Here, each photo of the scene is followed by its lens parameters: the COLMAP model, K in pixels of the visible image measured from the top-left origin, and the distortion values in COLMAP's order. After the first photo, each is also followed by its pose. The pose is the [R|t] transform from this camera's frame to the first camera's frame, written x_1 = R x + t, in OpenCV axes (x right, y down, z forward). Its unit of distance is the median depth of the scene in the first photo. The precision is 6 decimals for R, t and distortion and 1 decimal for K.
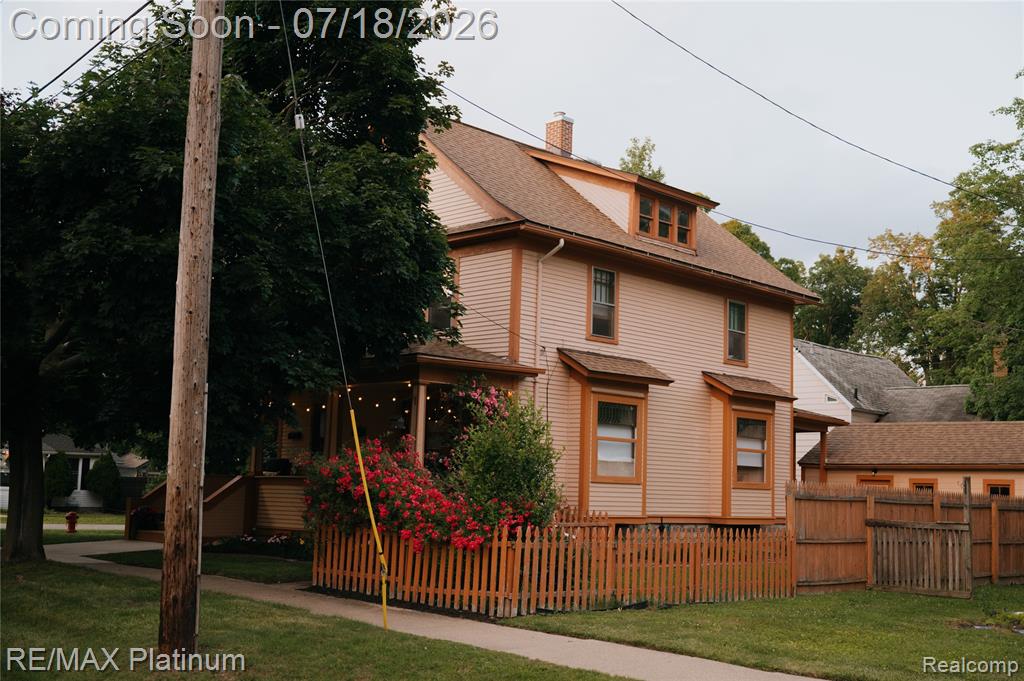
lens RADIAL K [[1147.5, 0, 509.8], [0, 1147.5, 347.0], [0, 0, 1]] dist [-0.000010, -0.002806]
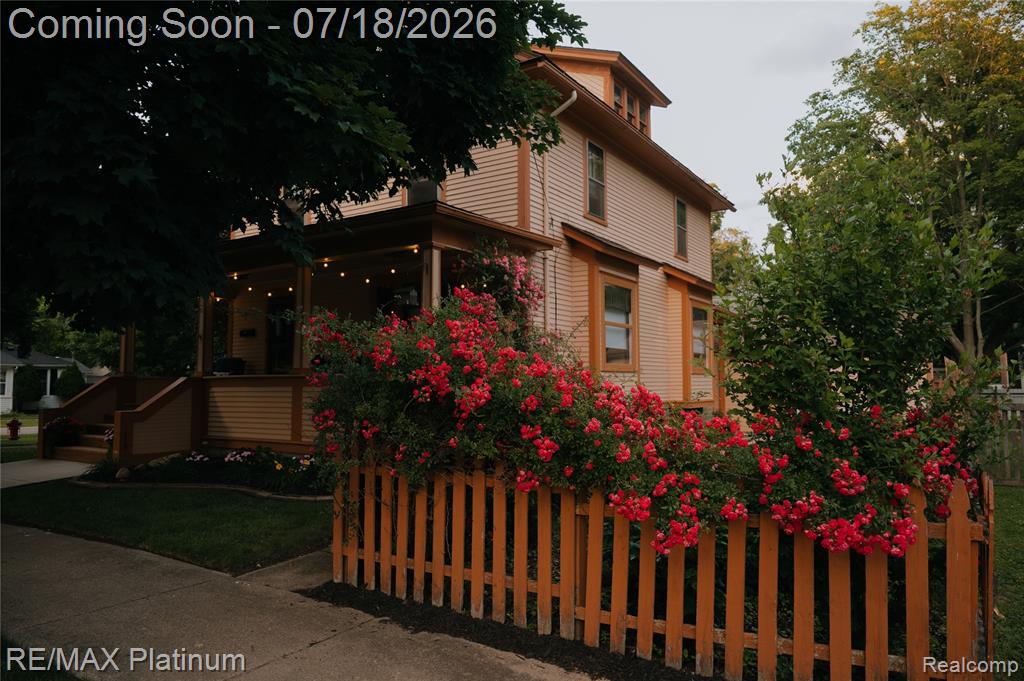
lens RADIAL K [[683.9, 0, 508.8], [0, 683.9, 337.2], [0, 0, 1]] dist [-0.001190, 0.004341]
pose [[0.978900, -0.021046, 0.203252, -0.109753], [0.008709, 0.998075, 0.061405, 0.057483], [-0.204153, -0.058339, 0.977199, 0.489958]]
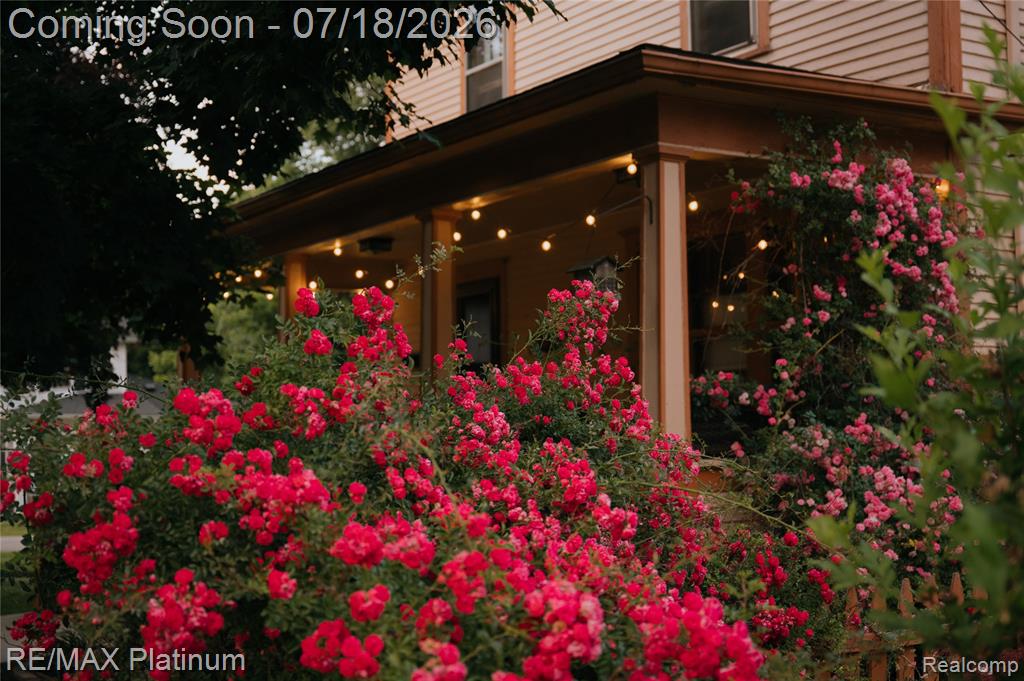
lens RADIAL K [[1445.9, 0, 512.0], [0, 1445.9, 340.5], [0, 0, 1]] dist [0.003986, -0.020094]
pose [[0.974268, -0.056214, -0.218271, -0.031476], [0.067667, 0.996677, 0.045348, 0.055049], [0.214997, -0.058951, 0.974834, 0.541591]]
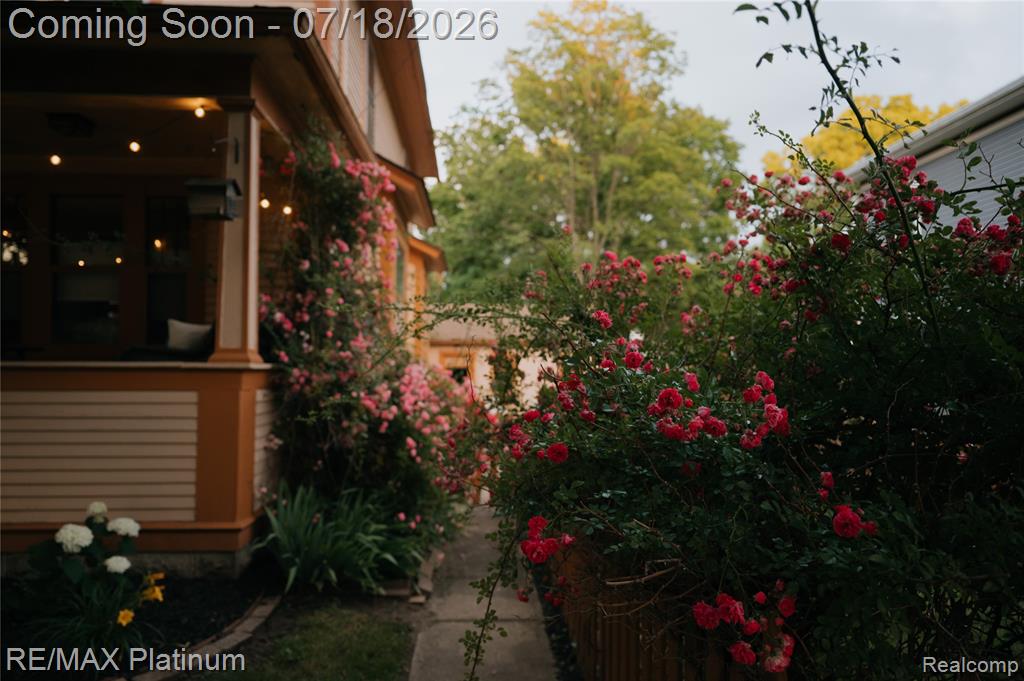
lens RADIAL K [[683.2, 0, 515.5], [0, 683.2, 338.5], [0, 0, 1]] dist [-0.002442, 0.000389]
pose [[0.661720, 0.005106, 0.749733, -0.168591], [-0.072619, 0.995712, 0.057313, 0.078349], [-0.746226, -0.092369, 0.659254, 0.701029]]
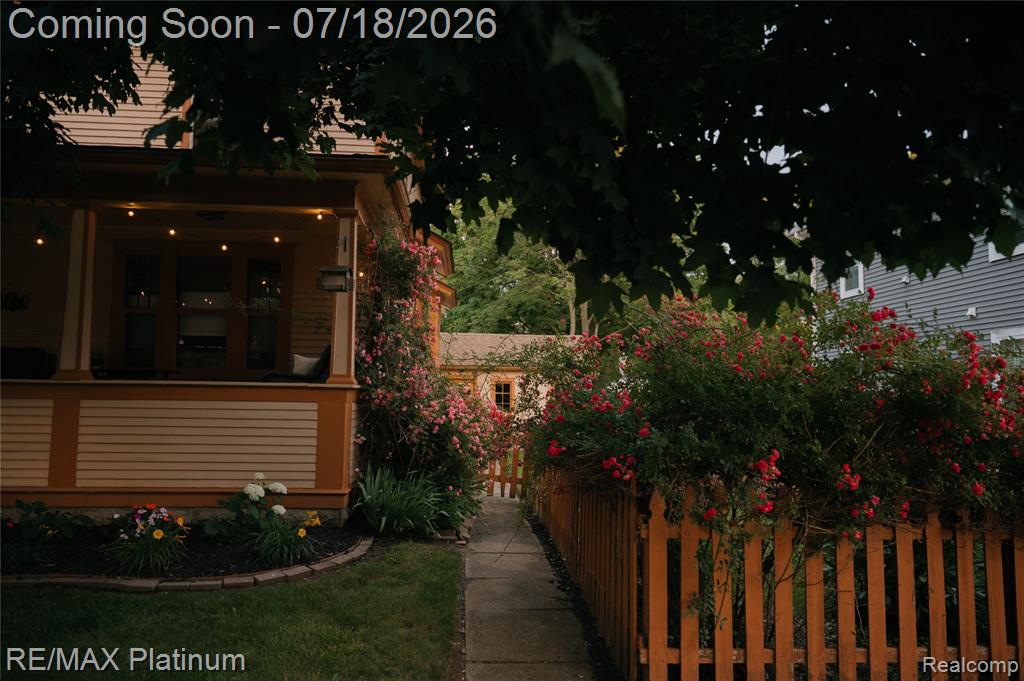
lens RADIAL K [[685.6, 0, 511.6], [0, 685.6, 345.6], [0, 0, 1]] dist [-0.002070, -0.000979]
pose [[0.656638, 0.032724, 0.753496, -0.250841], [-0.086545, 0.995728, 0.032176, 0.069821], [-0.749224, -0.086340, 0.656665, 0.641022]]
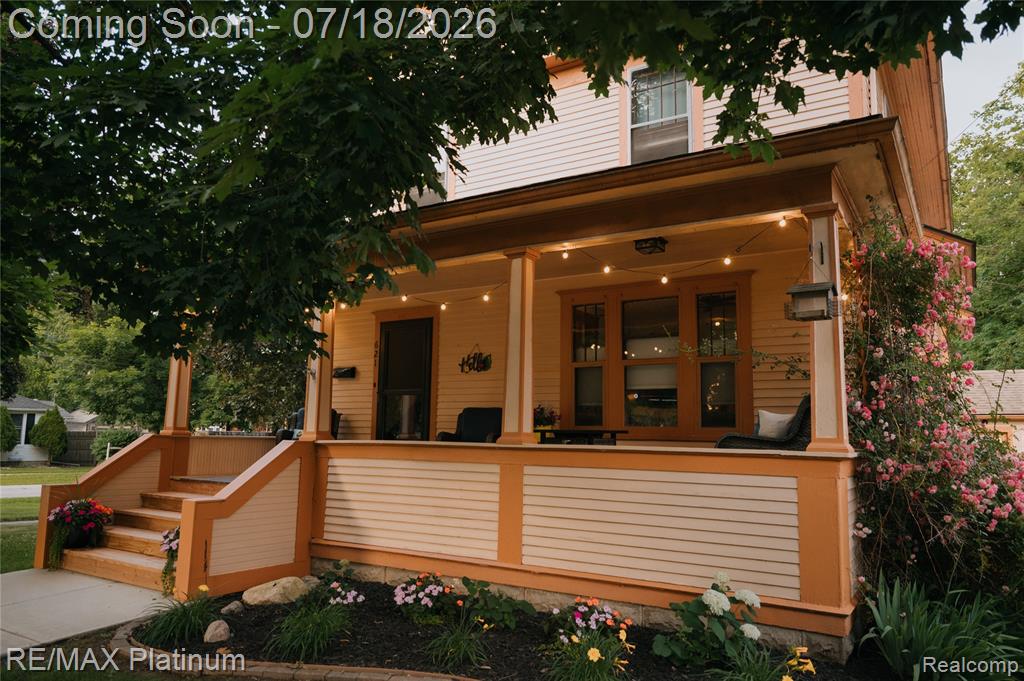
lens RADIAL K [[714.8, 0, 512.9], [0, 714.8, 346.5], [0, 0, 1]] dist [-0.002331, 0.000459]
pose [[0.976121, 0.016415, 0.216605, -0.215842], [-0.016969, 0.999856, 0.000700, 0.071987], [-0.216562, -0.004359, 0.976259, 0.699732]]
